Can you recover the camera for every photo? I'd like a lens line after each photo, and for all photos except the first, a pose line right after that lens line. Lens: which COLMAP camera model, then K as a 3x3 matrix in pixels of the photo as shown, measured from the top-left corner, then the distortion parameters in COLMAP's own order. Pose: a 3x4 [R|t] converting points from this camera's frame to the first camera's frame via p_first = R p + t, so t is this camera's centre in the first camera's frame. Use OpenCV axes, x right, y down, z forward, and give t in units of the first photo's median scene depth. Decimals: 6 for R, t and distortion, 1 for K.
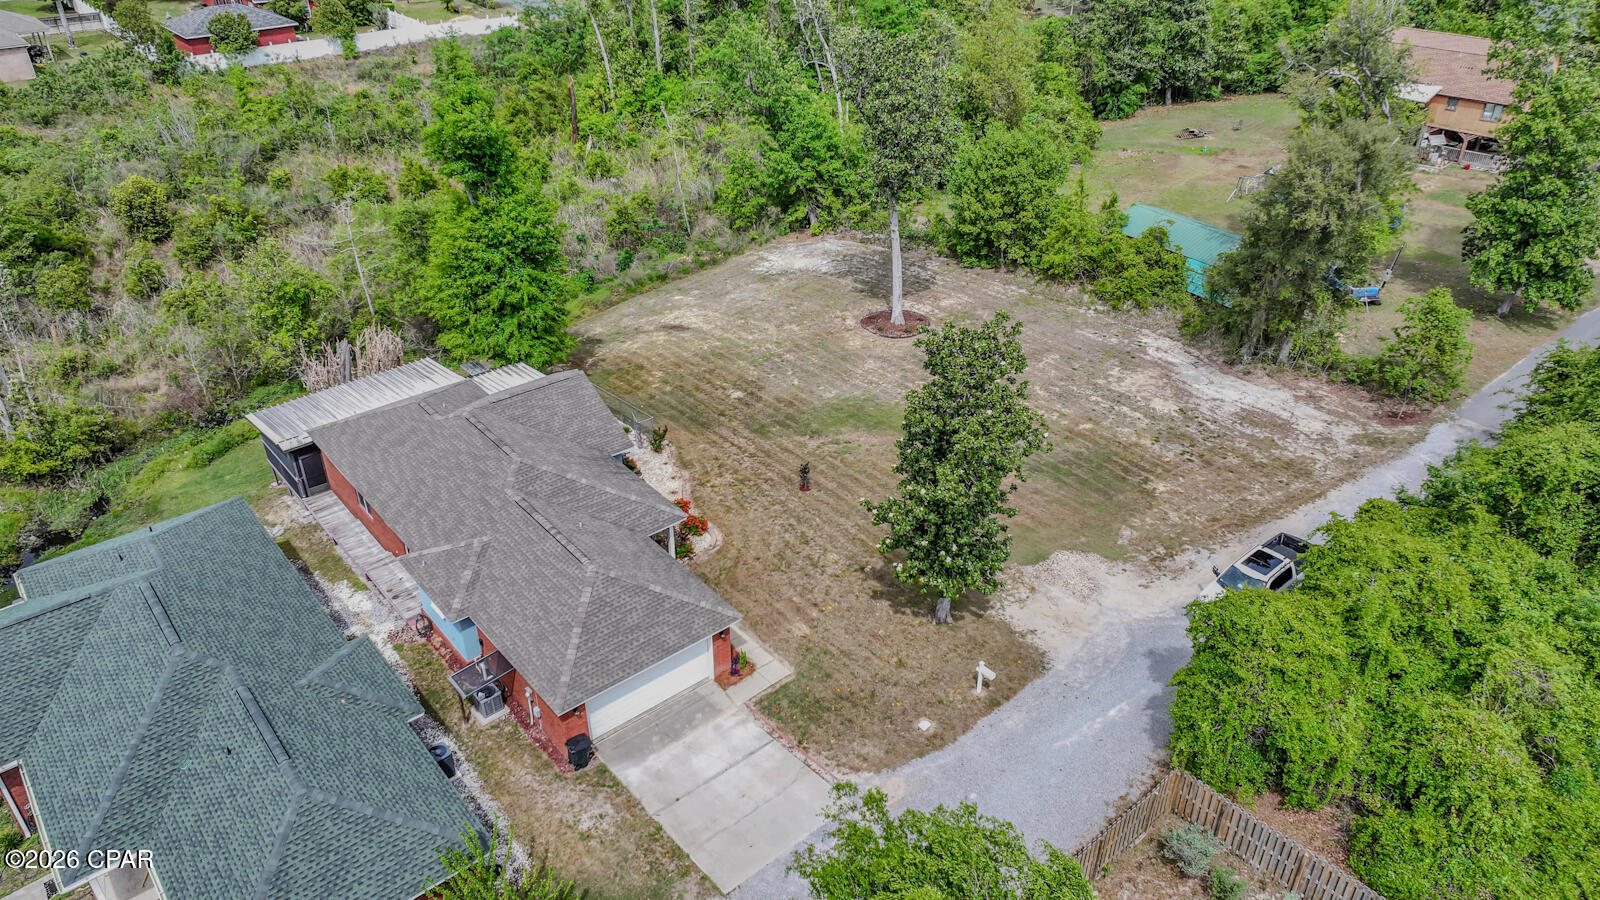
lens RADIAL K [[1115.0, 0, 800.0], [0, 1115.0, 450.0], [0, 0, 1]] dist [0.011056, 0.001928]
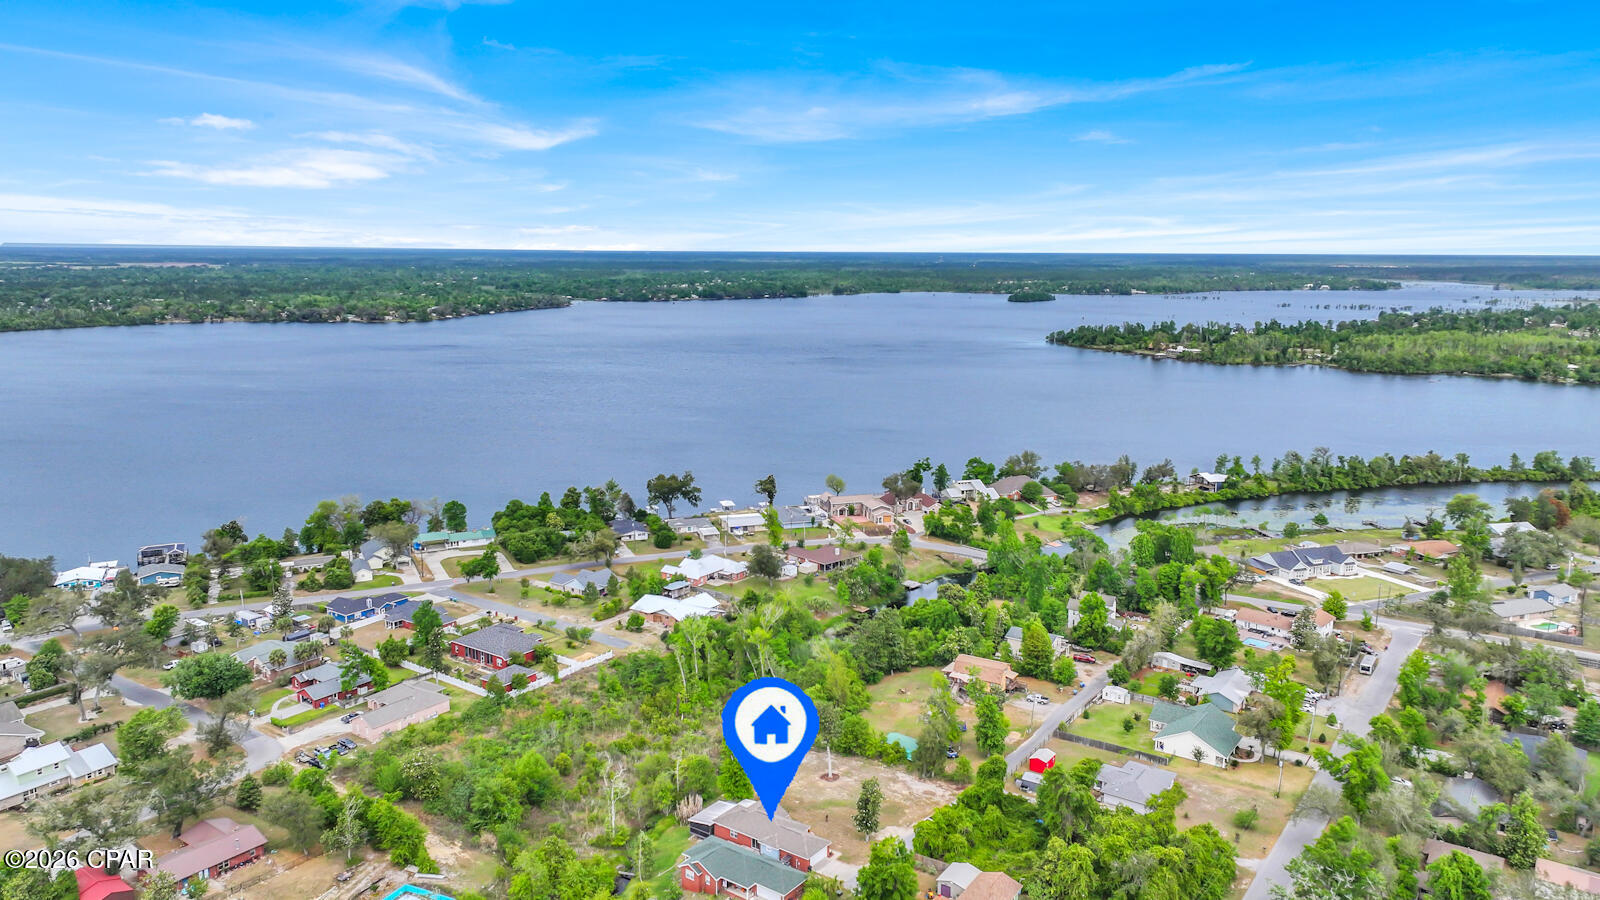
lens RADIAL K [[1112.2, 0, 802.6], [0, 1112.2, 471.5], [0, 0, 1]] dist [-0.004474, -0.001327]
pose [[0.971401, -0.046478, 0.232853, -0.824420], [0.125586, 0.932833, -0.337713, 0.171453], [-0.201517, 0.357298, 0.911992, -2.704023]]
